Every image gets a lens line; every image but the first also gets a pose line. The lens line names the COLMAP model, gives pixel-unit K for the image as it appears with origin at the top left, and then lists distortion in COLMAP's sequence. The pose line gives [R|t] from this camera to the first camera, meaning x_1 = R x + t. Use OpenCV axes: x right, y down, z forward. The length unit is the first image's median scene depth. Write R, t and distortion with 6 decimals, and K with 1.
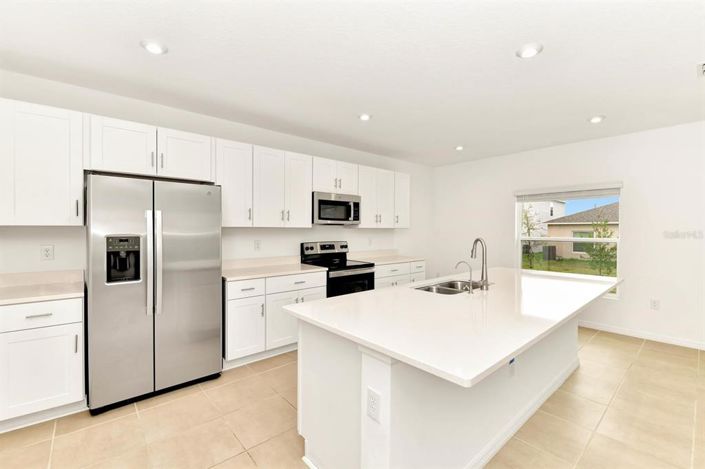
lens RADIAL K [[303.0, 0, 350.5], [0, 303.0, 232.7], [0, 0, 1]] dist [0.002468, -0.000108]
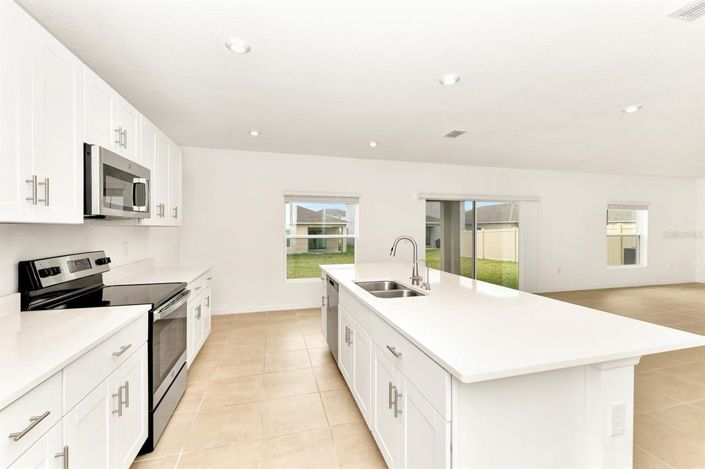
lens RADIAL K [[303.0, 0, 355.1], [0, 303.0, 233.6], [0, 0, 1]] dist [0.002468, -0.000108]
pose [[0.421176, -0.015694, 0.906843, -0.344764], [0.008781, 0.999874, 0.013226, -0.004562], [-0.906936, 0.002392, 0.421261, 0.424379]]
